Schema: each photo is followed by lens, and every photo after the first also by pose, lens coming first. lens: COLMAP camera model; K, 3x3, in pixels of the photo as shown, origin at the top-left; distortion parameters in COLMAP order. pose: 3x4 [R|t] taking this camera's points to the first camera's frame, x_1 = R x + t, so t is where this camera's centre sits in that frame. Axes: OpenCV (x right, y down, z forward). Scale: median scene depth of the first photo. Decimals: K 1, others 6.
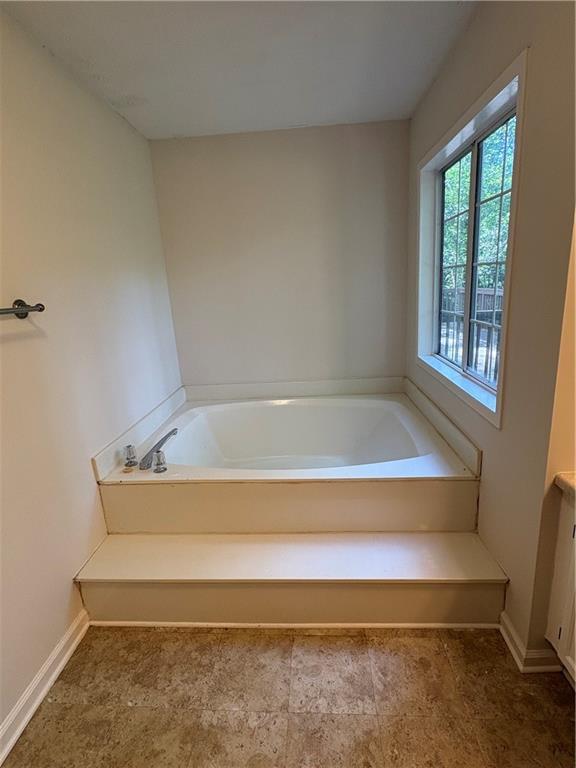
lens RADIAL K [[389.0, 0, 288.5], [0, 389.0, 383.0], [0, 0, 1]] dist [0.003069, 0.000792]
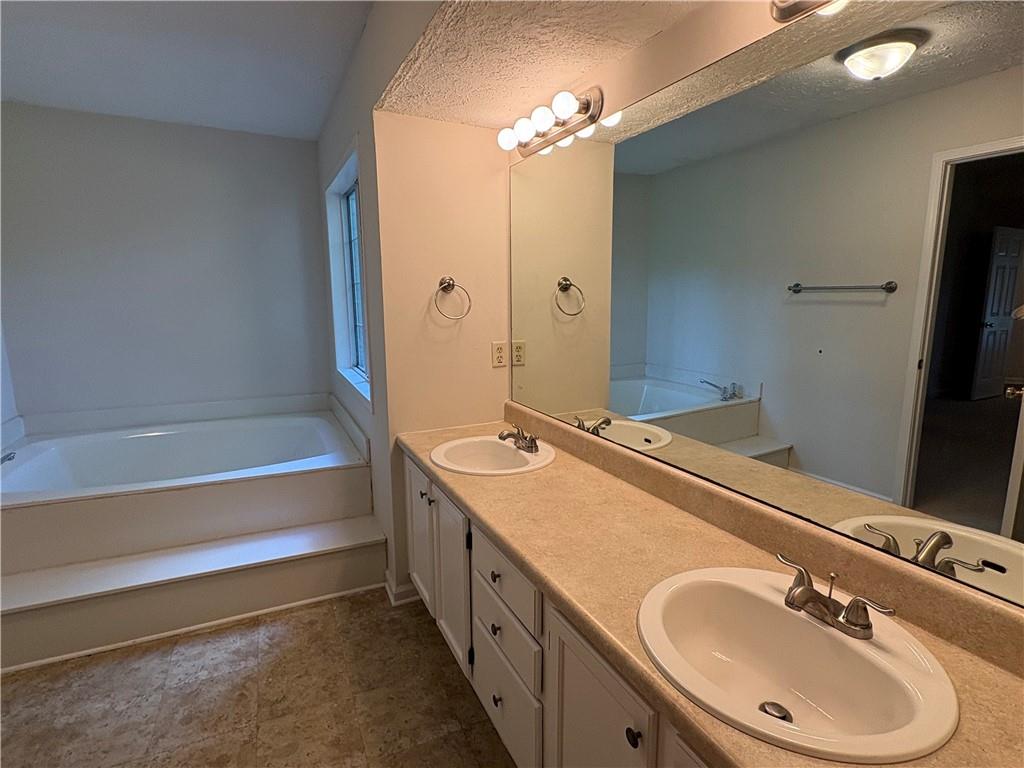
lens RADIAL K [[518.7, 0, 510.3], [0, 518.7, 382.1], [0, 0, 1]] dist [0.003069, 0.000792]
pose [[0.874520, -0.022137, 0.484483, 0.133432], [0.071570, 0.993911, -0.083773, 0.187845], [-0.479679, 0.107936, 0.870780, -0.638593]]
